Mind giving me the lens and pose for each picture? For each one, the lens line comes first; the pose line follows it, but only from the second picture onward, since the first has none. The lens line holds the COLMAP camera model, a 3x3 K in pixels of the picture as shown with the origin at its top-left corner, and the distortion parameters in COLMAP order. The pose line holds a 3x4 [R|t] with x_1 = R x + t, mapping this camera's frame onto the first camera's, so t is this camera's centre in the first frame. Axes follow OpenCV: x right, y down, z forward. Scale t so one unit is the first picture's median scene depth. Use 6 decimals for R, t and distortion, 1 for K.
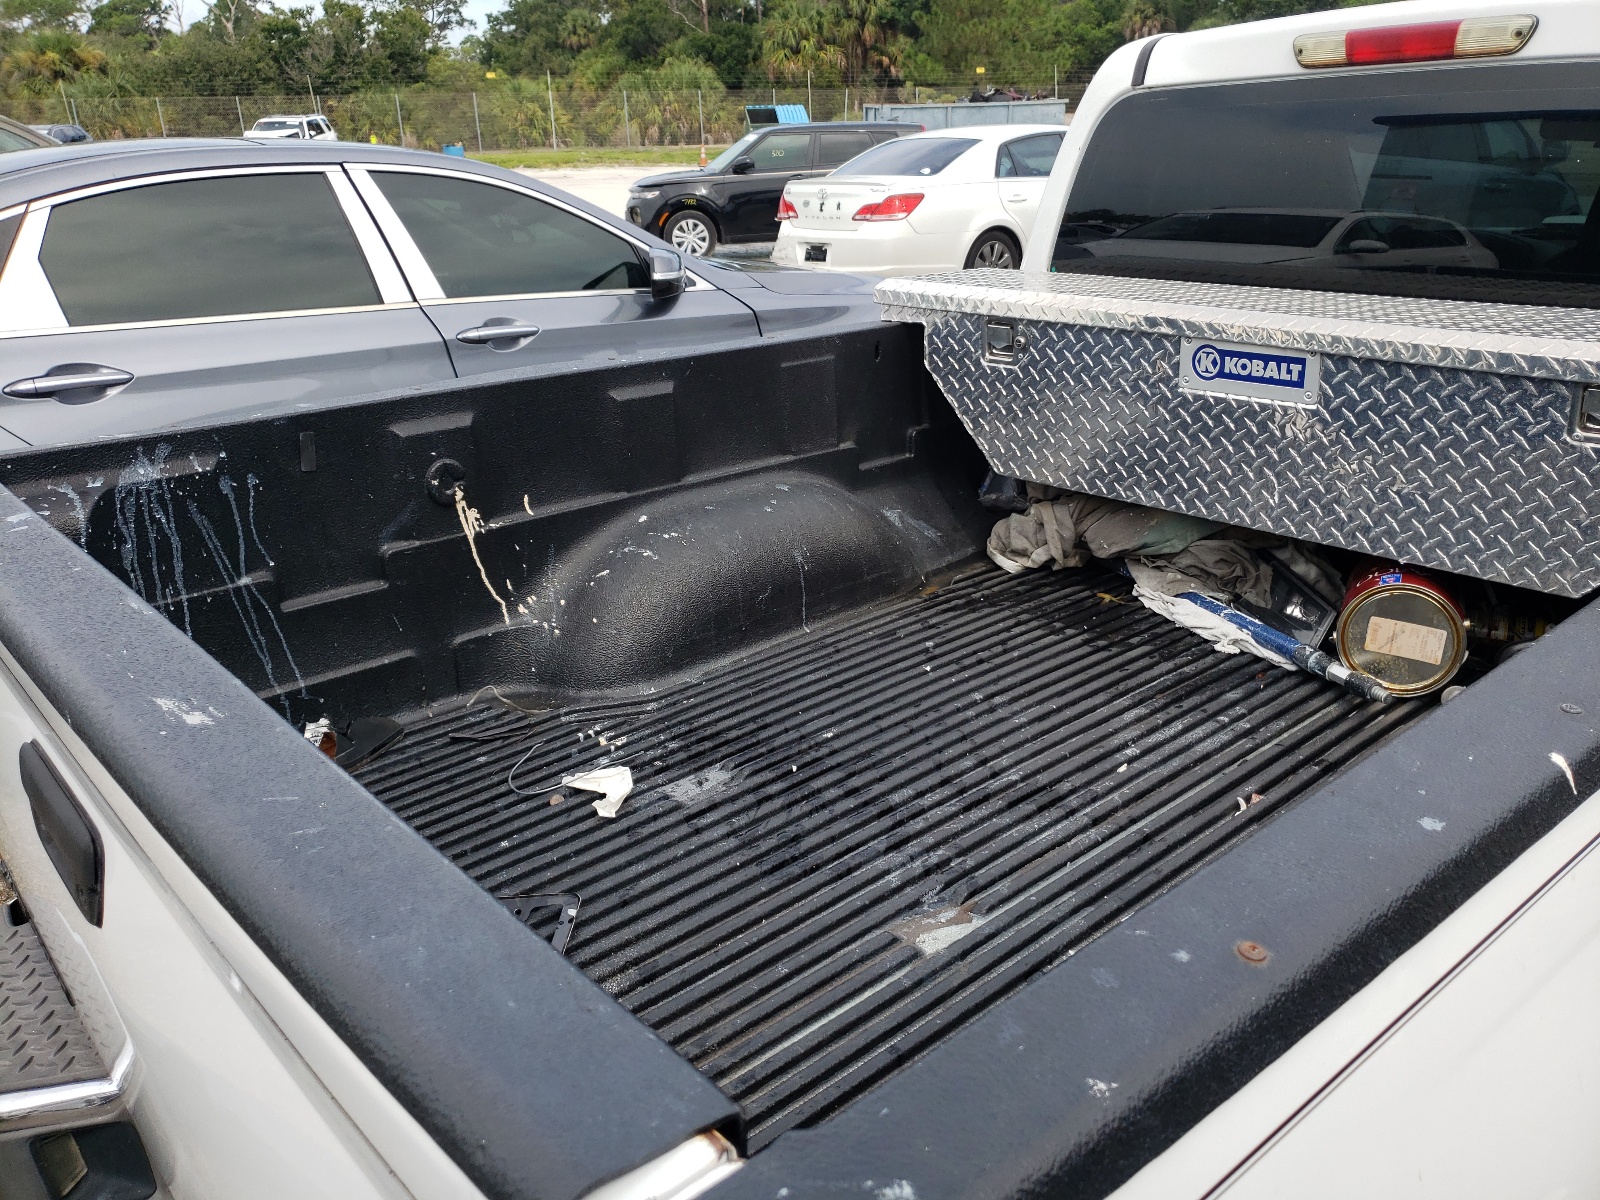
lens RADIAL K [[1220.7, 0, 800.0], [0, 1220.7, 600.0], [0, 0, 1]] dist [-0.038789, 0.002807]
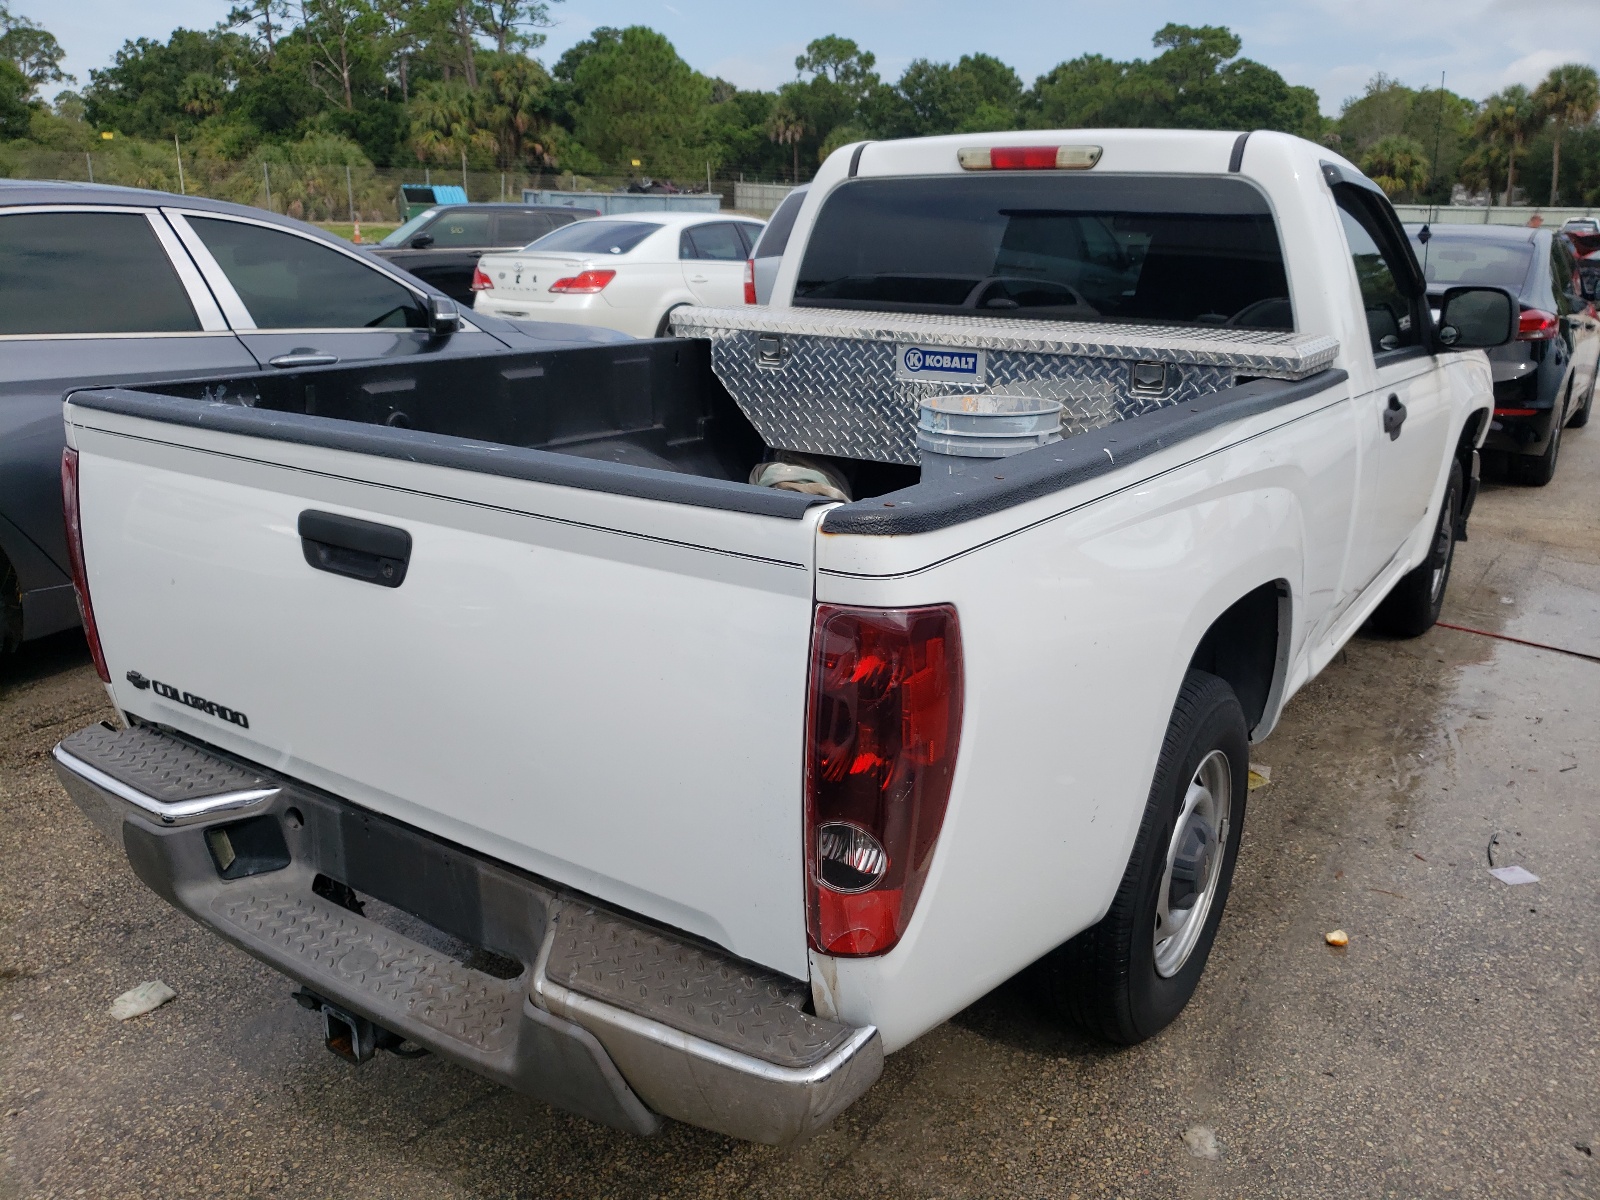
lens RADIAL K [[1225.9, 0, 800.0], [0, 1225.9, 600.0], [0, 0, 1]] dist [-0.046925, 0.038987]
pose [[0.963648, -0.030895, 0.265383, -0.142821], [0.048763, 0.996946, -0.061004, 0.125832], [-0.262687, 0.071727, 0.962211, -0.267917]]
